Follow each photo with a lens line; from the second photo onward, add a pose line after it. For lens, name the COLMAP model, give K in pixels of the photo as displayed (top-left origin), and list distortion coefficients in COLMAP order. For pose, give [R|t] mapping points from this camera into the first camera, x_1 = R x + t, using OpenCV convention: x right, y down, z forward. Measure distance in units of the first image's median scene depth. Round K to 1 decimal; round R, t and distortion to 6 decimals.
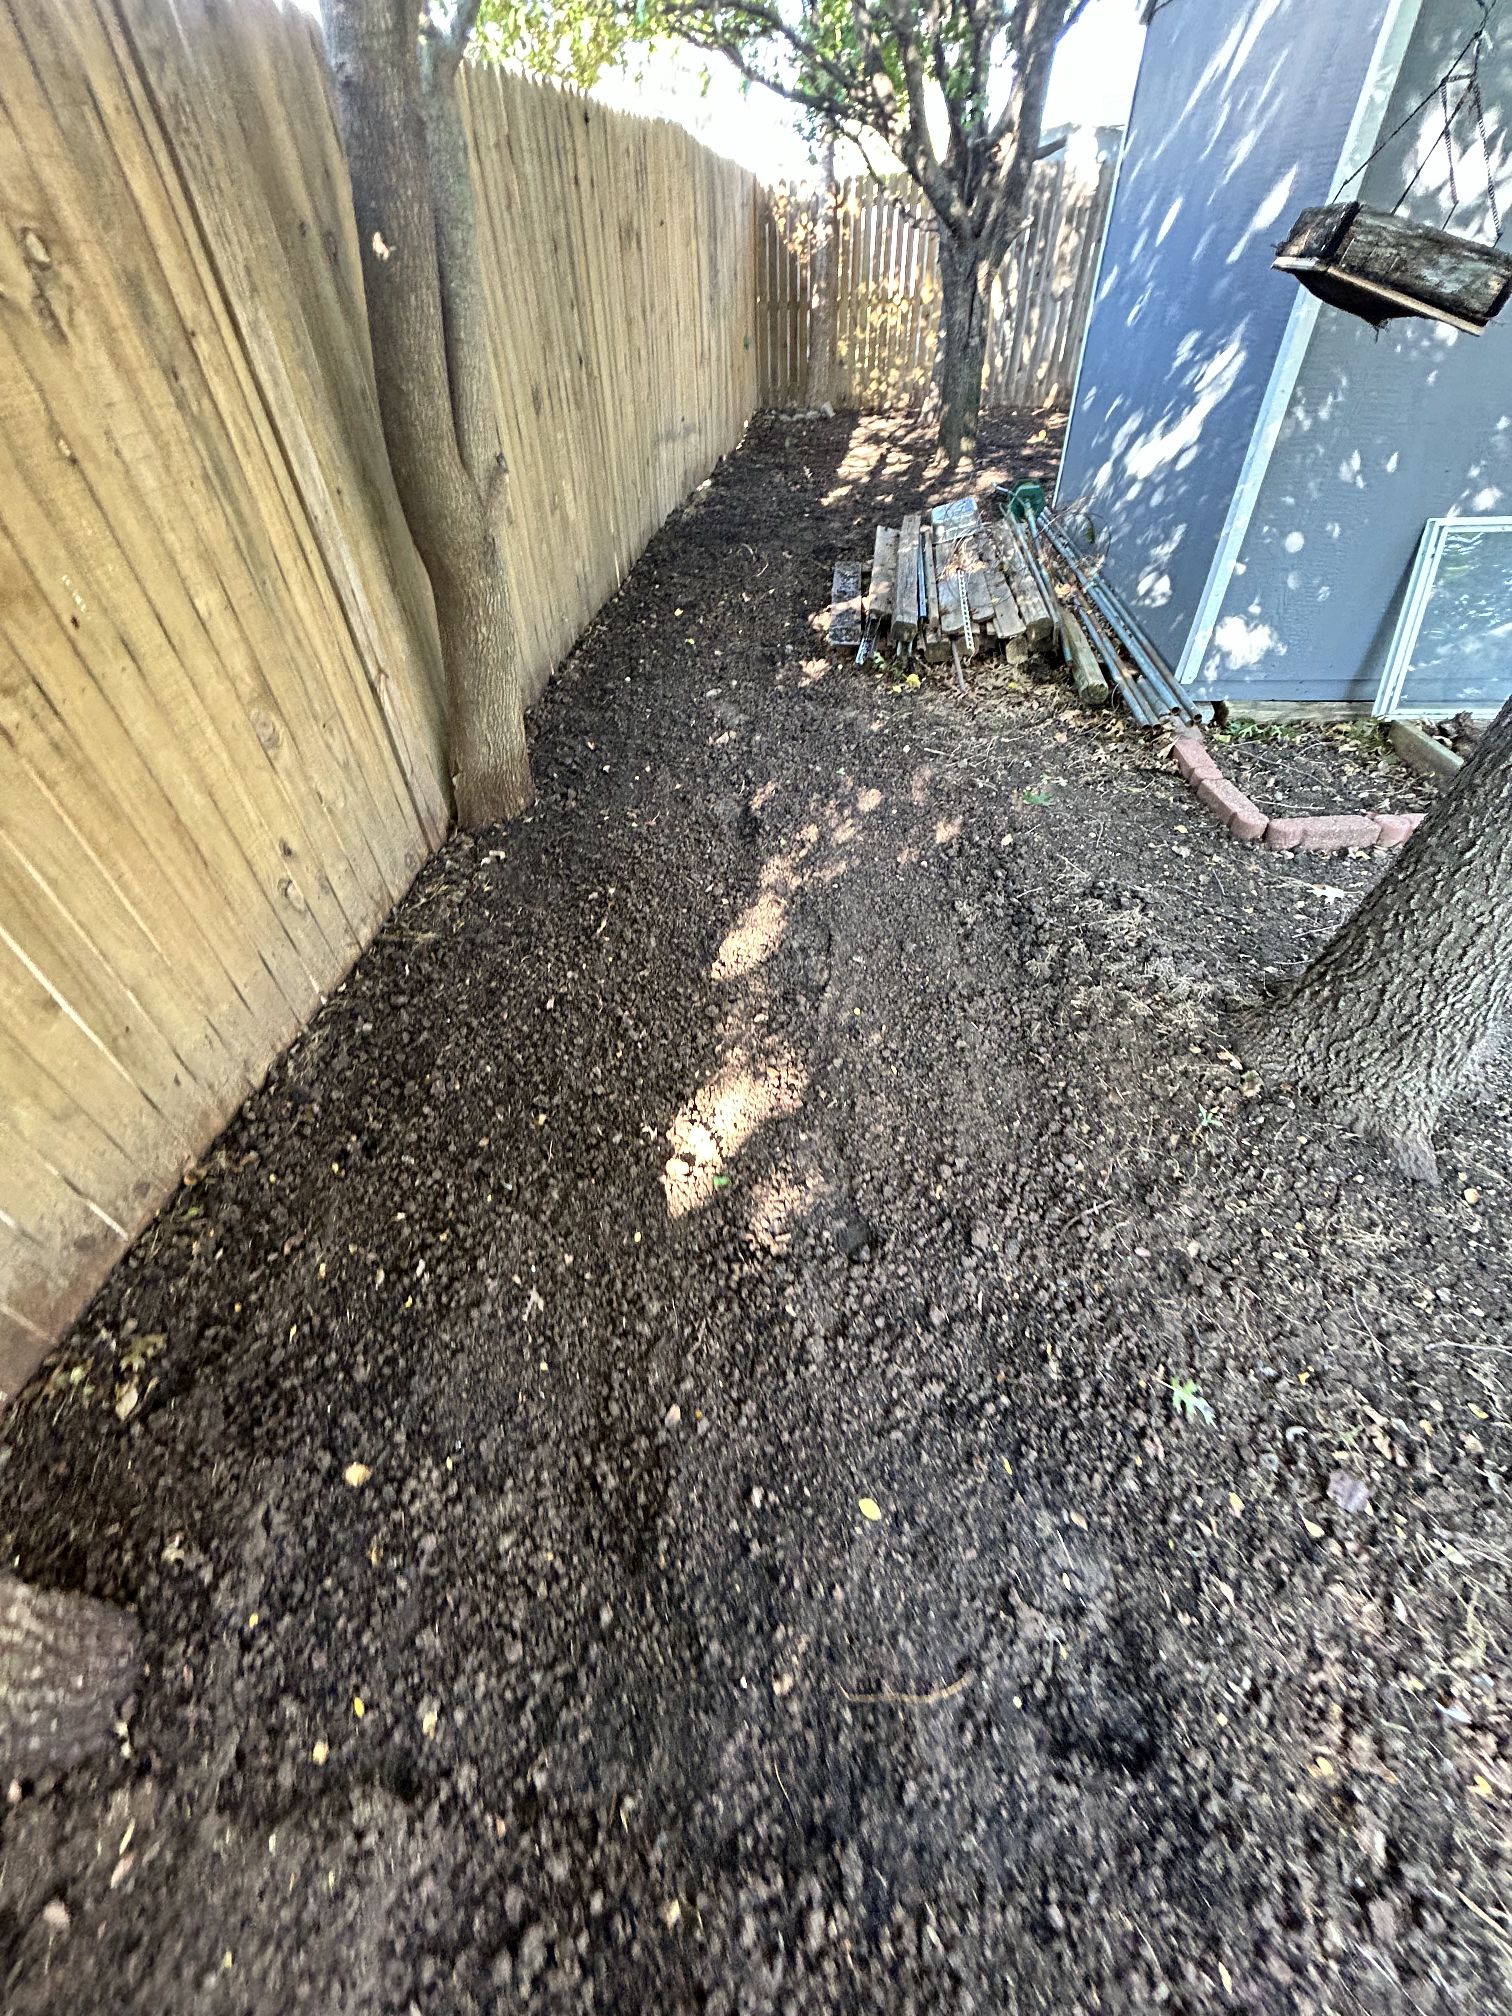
lens RADIAL K [[819.1, 0, 756.0], [0, 819.1, 1008.0], [0, 0, 1]] dist [0.001082, 0.000347]
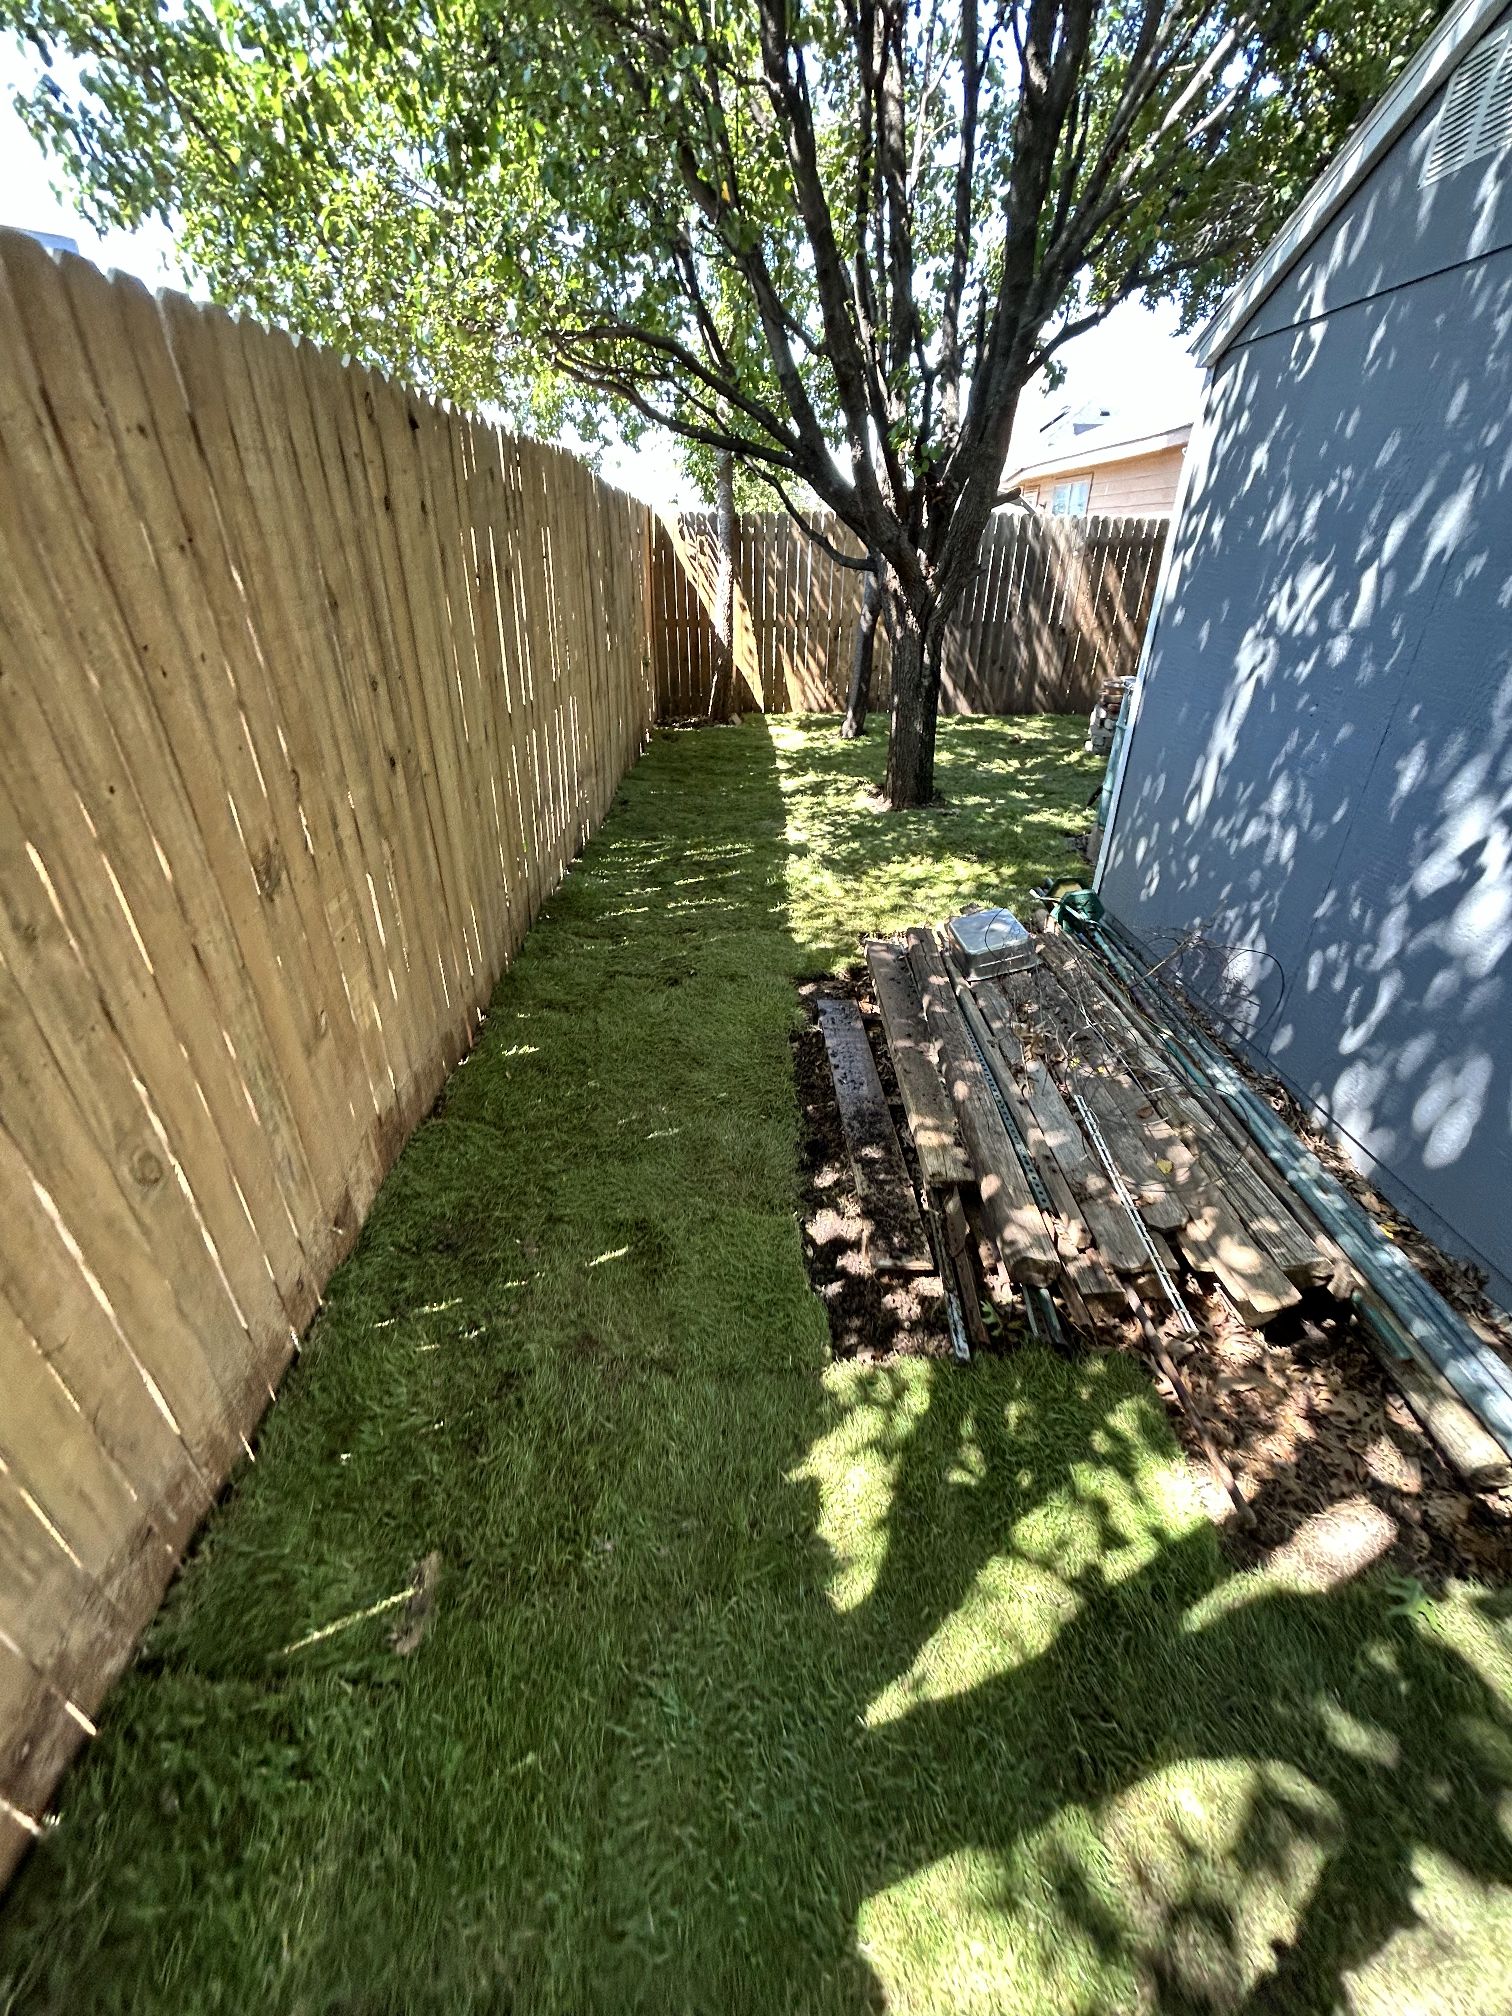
lens RADIAL K [[814.1, 0, 750.5], [0, 814.1, 1009.2], [0, 0, 1]] dist [0.001073, 0.000308]
pose [[0.991574, -0.032844, 0.125306, -0.069384], [0.062043, 0.969569, -0.236825, -0.714157], [-0.113714, 0.242604, 0.963438, 0.704427]]
